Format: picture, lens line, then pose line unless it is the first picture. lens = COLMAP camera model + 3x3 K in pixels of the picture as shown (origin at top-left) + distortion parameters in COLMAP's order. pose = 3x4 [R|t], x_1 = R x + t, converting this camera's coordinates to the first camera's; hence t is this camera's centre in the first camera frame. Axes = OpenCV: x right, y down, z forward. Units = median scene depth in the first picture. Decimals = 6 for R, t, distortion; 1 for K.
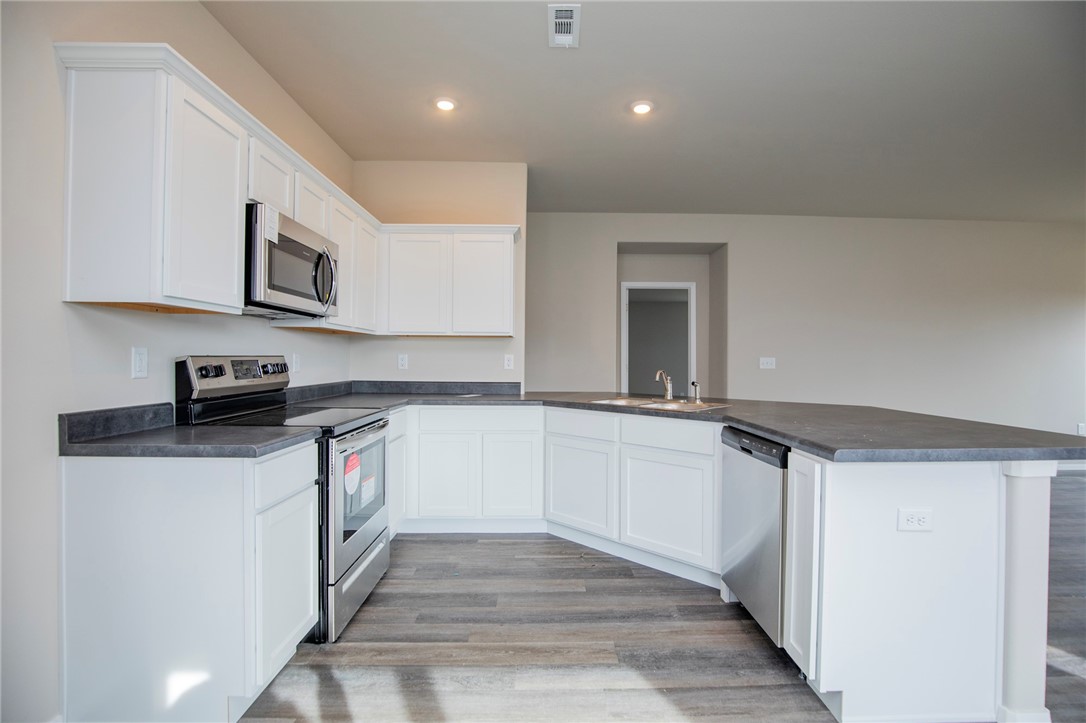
lens RADIAL K [[505.0, 0, 552.7], [0, 505.0, 359.5], [0, 0, 1]] dist [-0.028561, 0.005168]
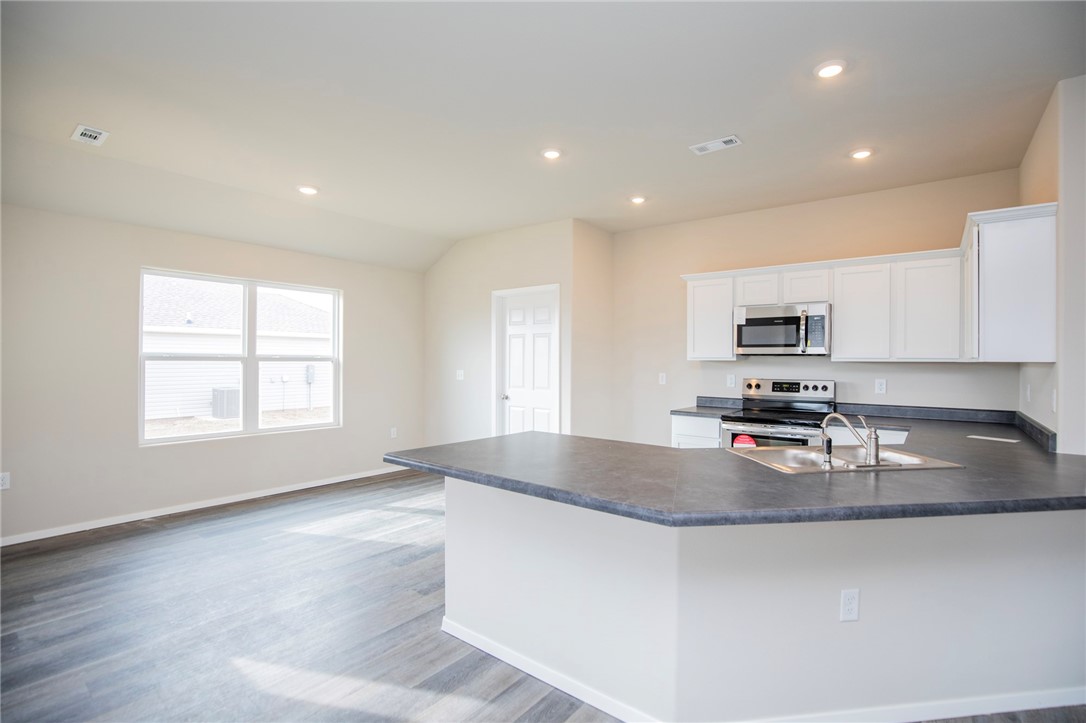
lens RADIAL K [[505.0, 0, 560.6], [0, 505.0, 359.7], [0, 0, 1]] dist [-0.028561, 0.005168]
pose [[-0.626035, -0.009289, -0.779740, 1.385707], [-0.008956, 0.999949, -0.004722, -0.066330], [0.779744, 0.004028, -0.626086, 1.569806]]
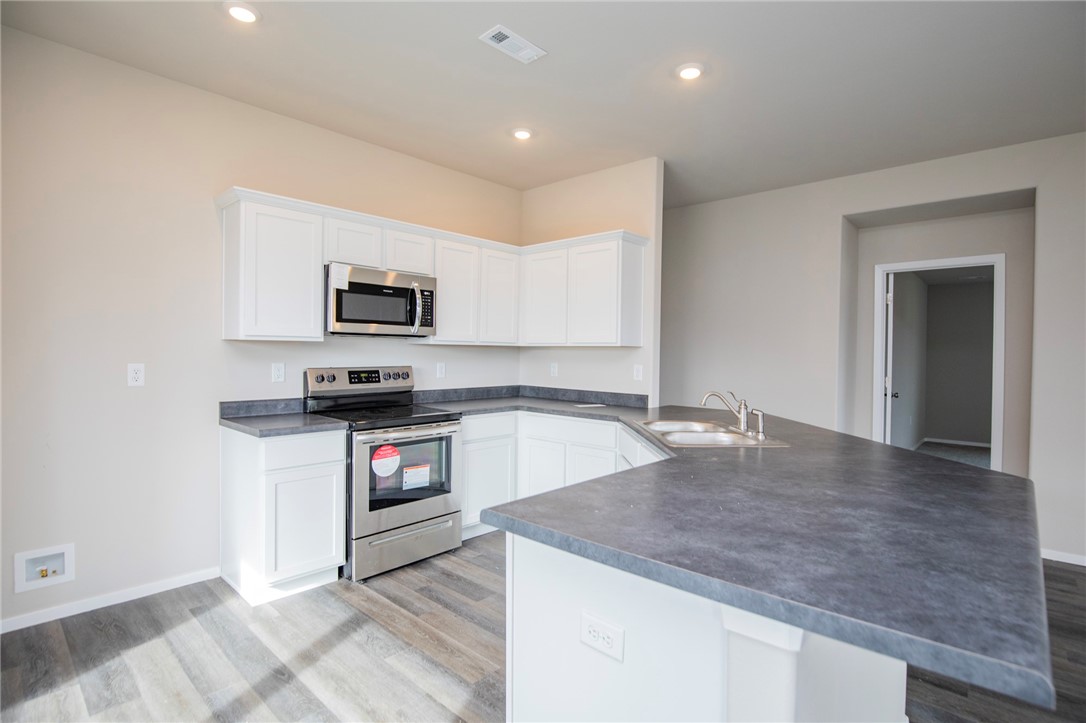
lens RADIAL K [[532.1, 0, 550.9], [0, 532.1, 360.5], [0, 0, 1]] dist [-0.018671, 0.001403]
pose [[0.728152, 0.014923, -0.685253, 0.826289], [-0.008435, 0.999882, 0.012812, -0.051369], [0.685363, -0.003549, 0.728193, 0.285016]]
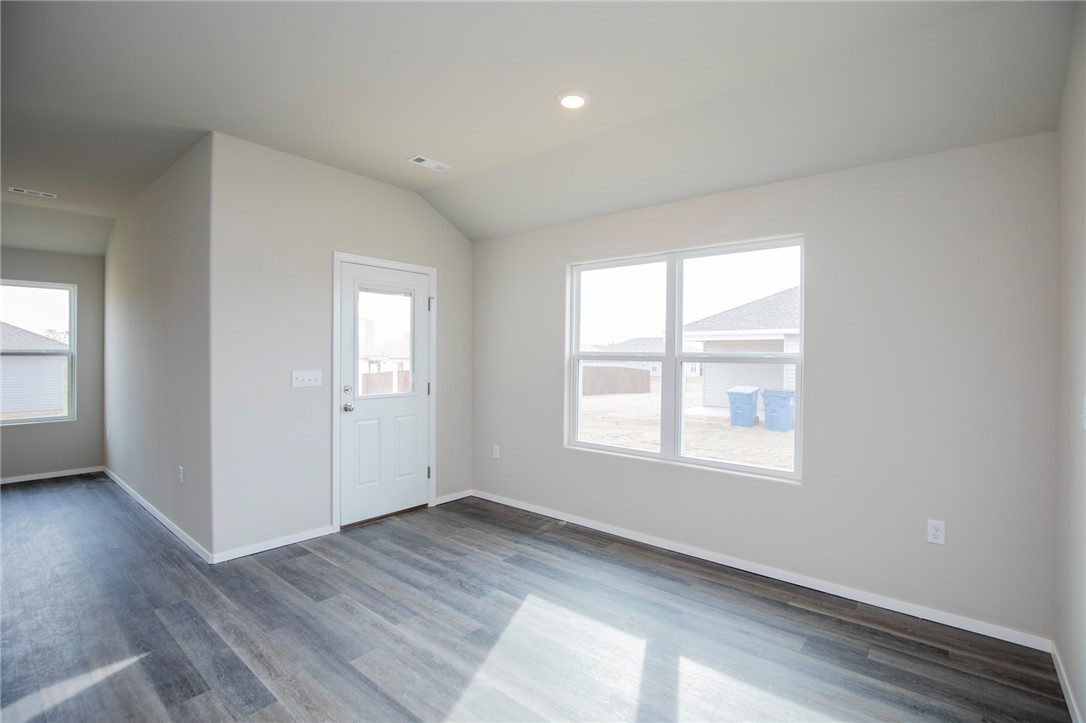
lens RADIAL K [[505.0, 0, 545.1], [0, 505.0, 353.3], [0, 0, 1]] dist [-0.028561, 0.005168]
pose [[-0.749426, -0.008223, 0.662037, -0.190870], [-0.011959, 0.999928, -0.001119, -0.078163], [-0.661980, -0.008756, -0.749470, 0.672967]]
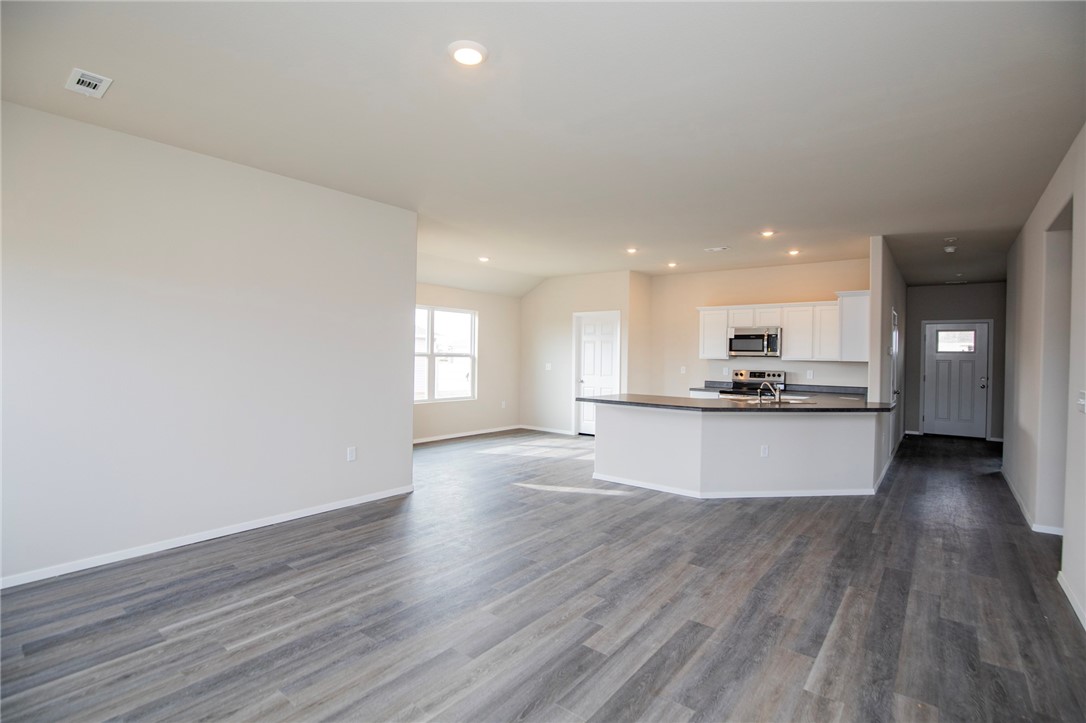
lens RADIAL K [[505.0, 0, 559.3], [0, 505.0, 357.7], [0, 0, 1]] dist [-0.028561, 0.005168]
pose [[-0.630768, -0.010402, -0.775902, 2.703023], [-0.017825, 0.999841, 0.001086, -0.071678], [0.775767, 0.014515, -0.630853, 2.100980]]
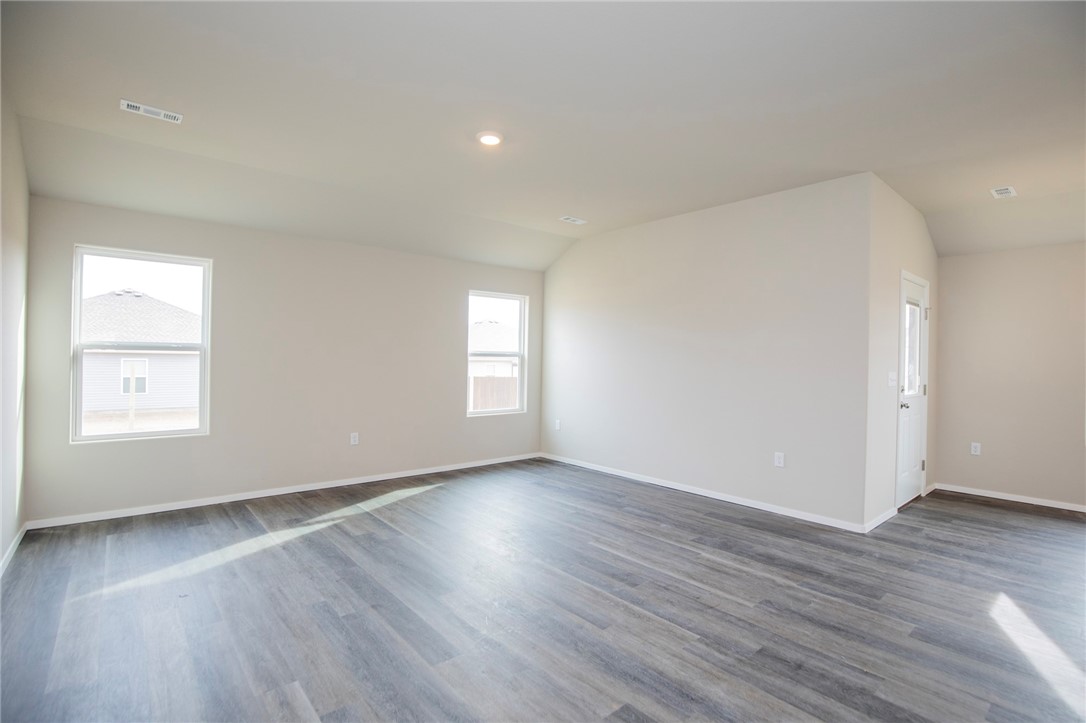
lens RADIAL K [[505.0, 0, 550.5], [0, 505.0, 358.5], [0, 0, 1]] dist [-0.028561, 0.005168]
pose [[-0.638451, -0.014562, 0.769525, 0.810576], [-0.020765, 0.999783, 0.001691, -0.042995], [-0.769382, -0.014900, -0.638615, 2.104076]]
